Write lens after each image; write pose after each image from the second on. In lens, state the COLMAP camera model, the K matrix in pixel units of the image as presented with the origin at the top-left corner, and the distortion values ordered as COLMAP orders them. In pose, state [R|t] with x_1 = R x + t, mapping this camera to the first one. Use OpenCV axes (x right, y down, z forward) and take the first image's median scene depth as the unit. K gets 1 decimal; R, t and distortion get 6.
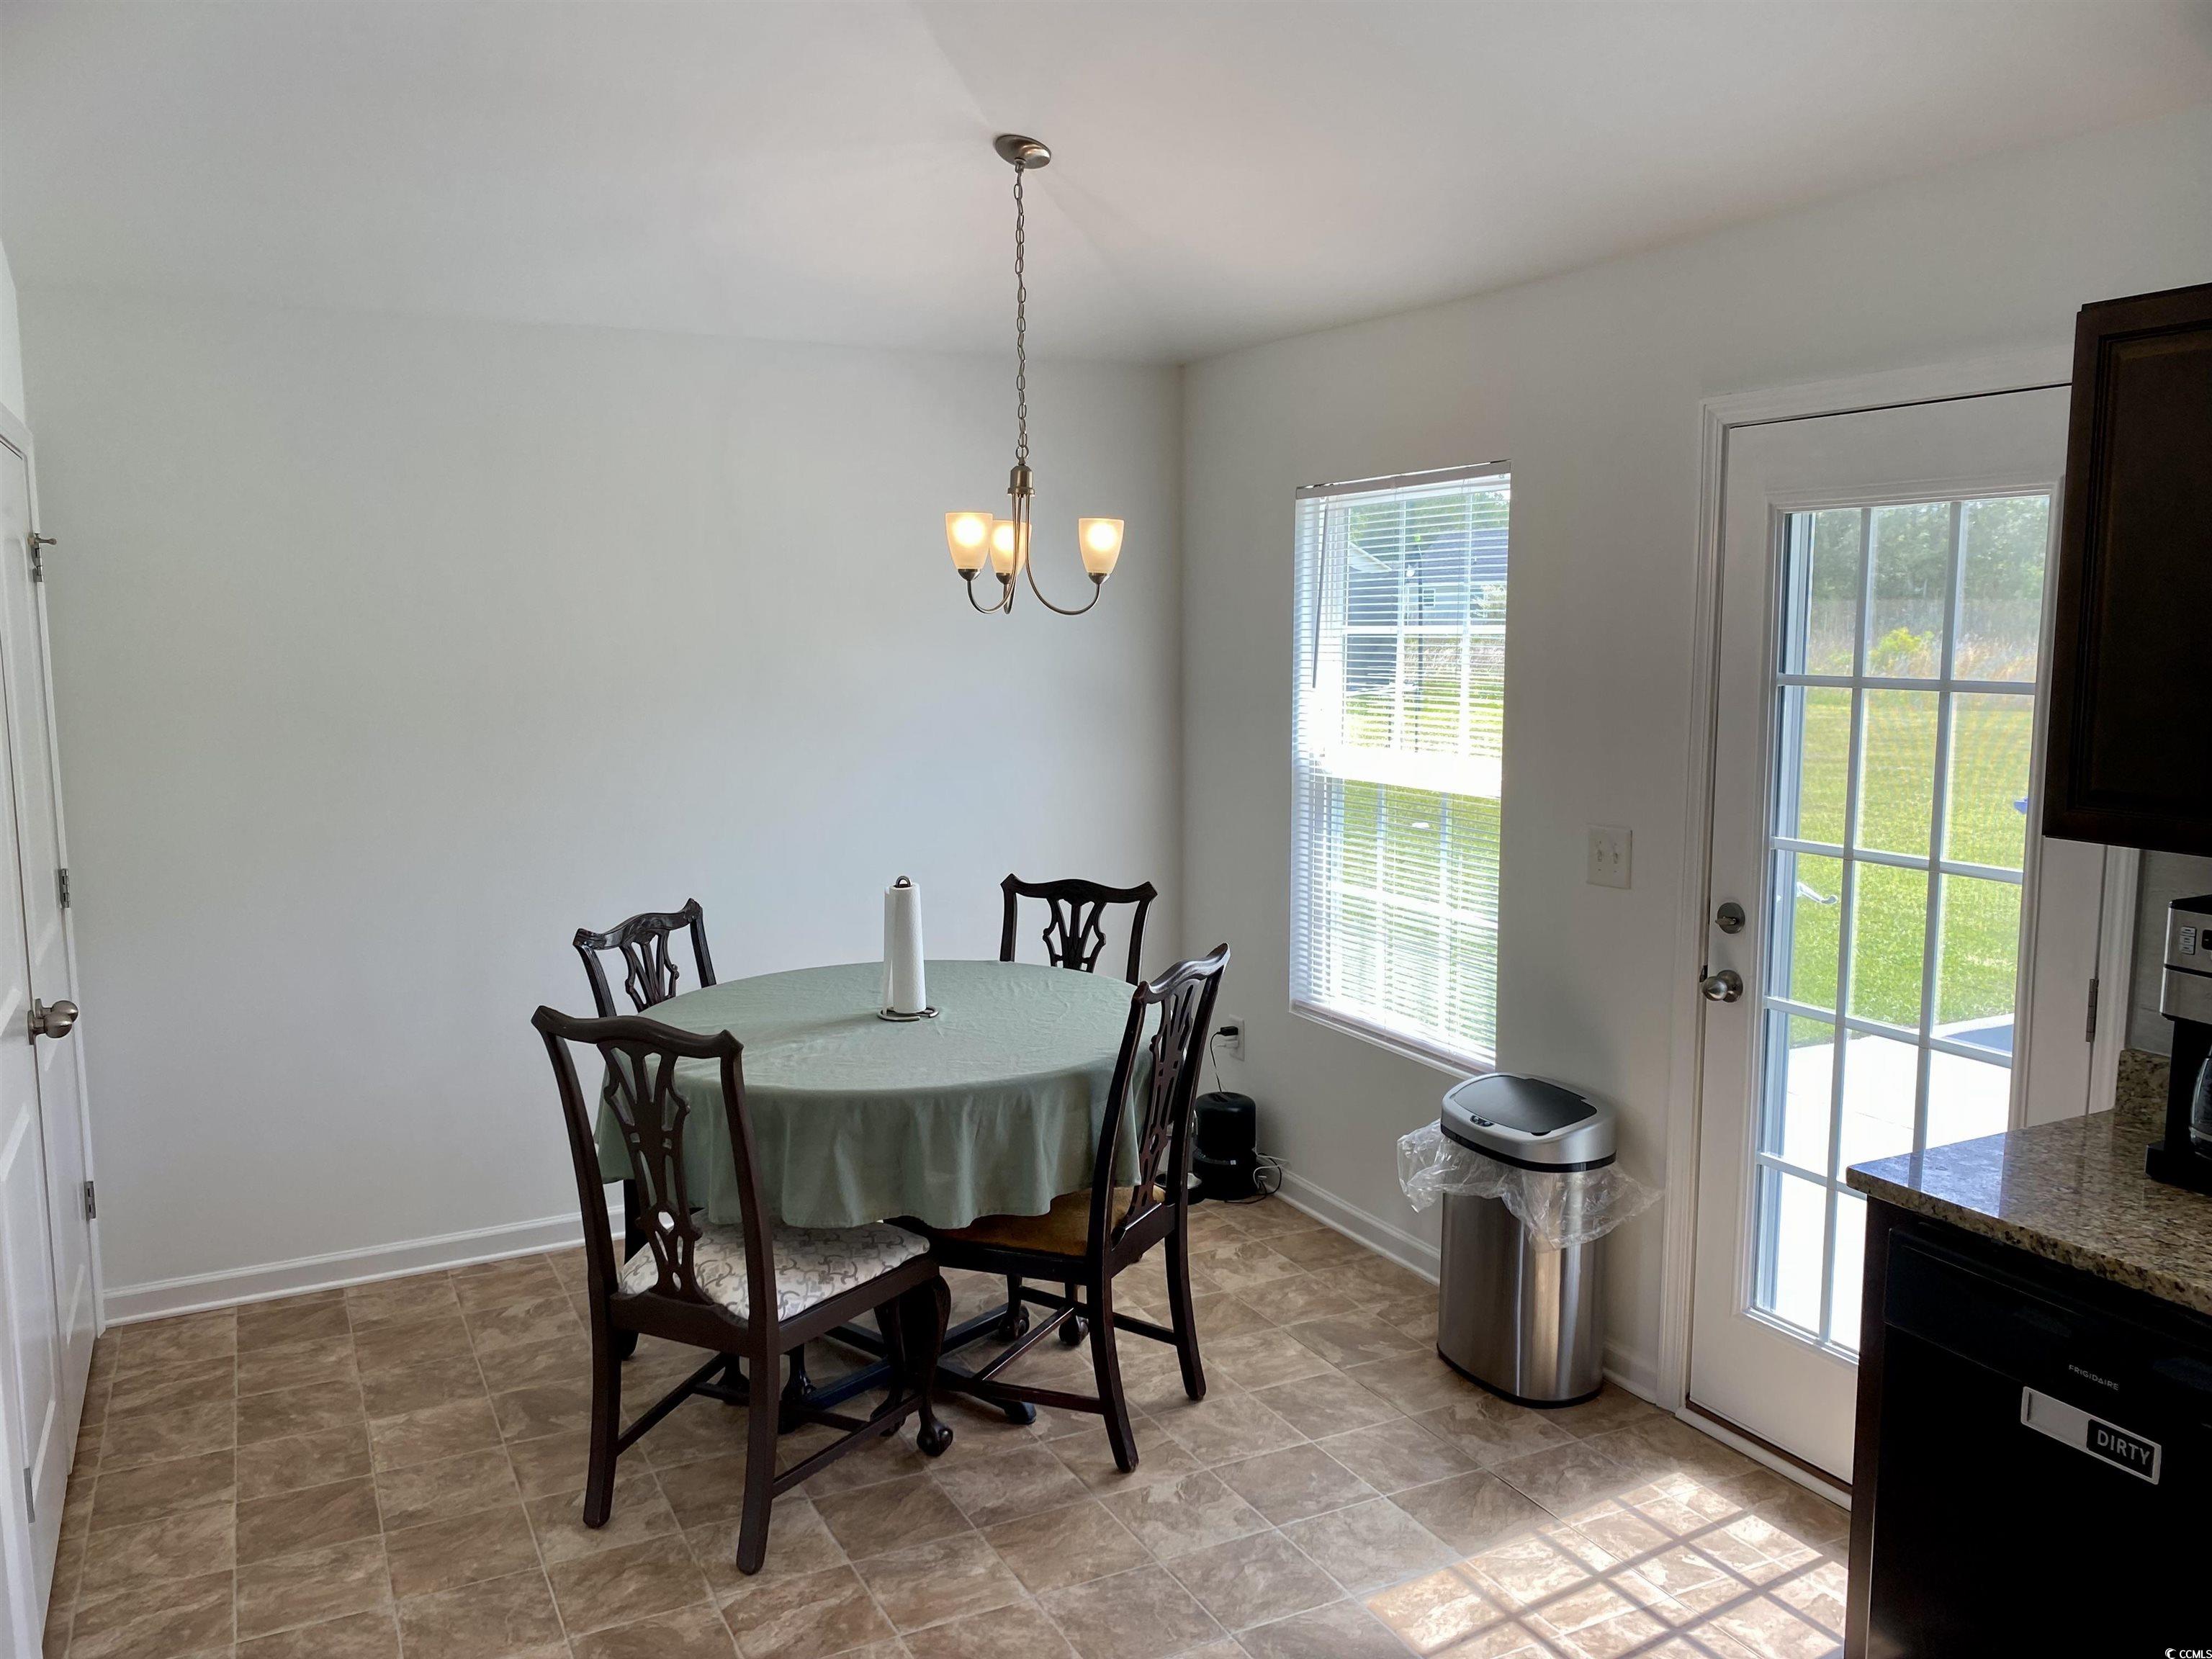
lens RADIAL K [[1689.8, 0, 1094.8], [0, 1689.8, 826.1], [0, 0, 1]] dist [0.024462, -0.022009]
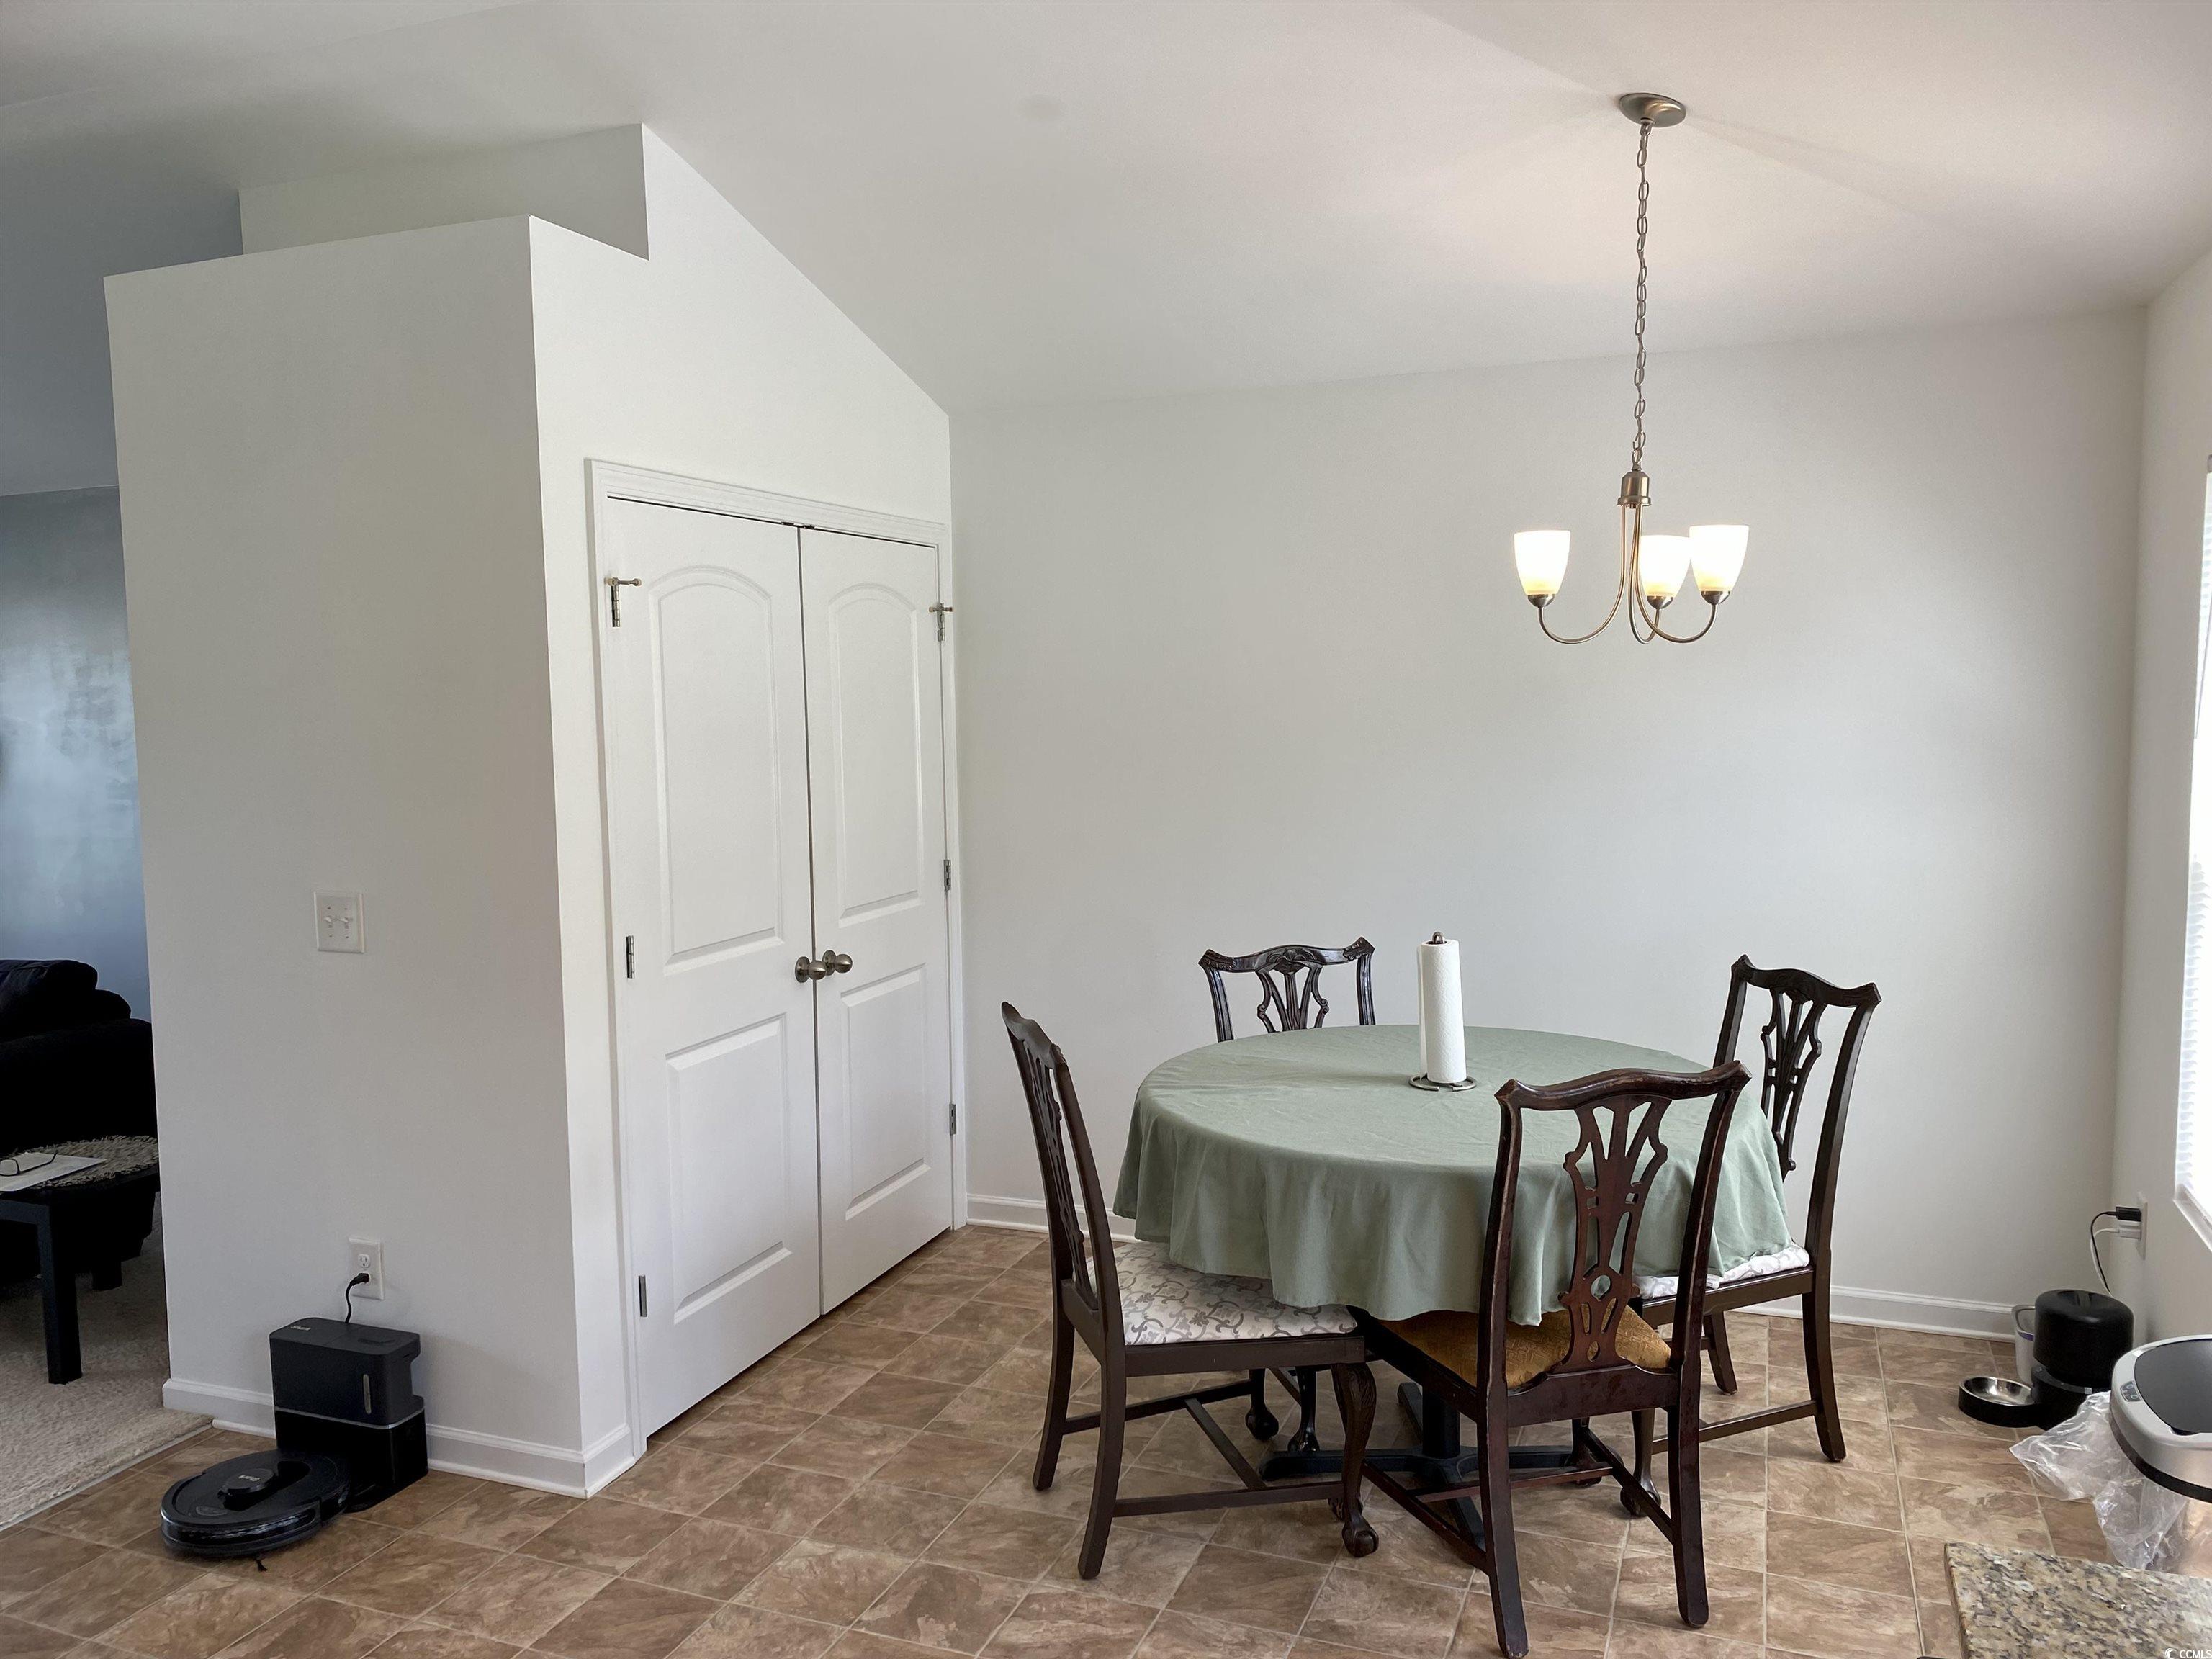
lens RADIAL K [[1689.8, 0, 1064.1], [0, 1689.8, 842.9], [0, 0, 1]] dist [0.024462, -0.022009]
pose [[0.671113, 0.071708, -0.737879, 0.473987], [-0.083706, 0.996276, 0.020688, -0.023318], [0.736614, 0.047881, 0.674616, 0.249699]]
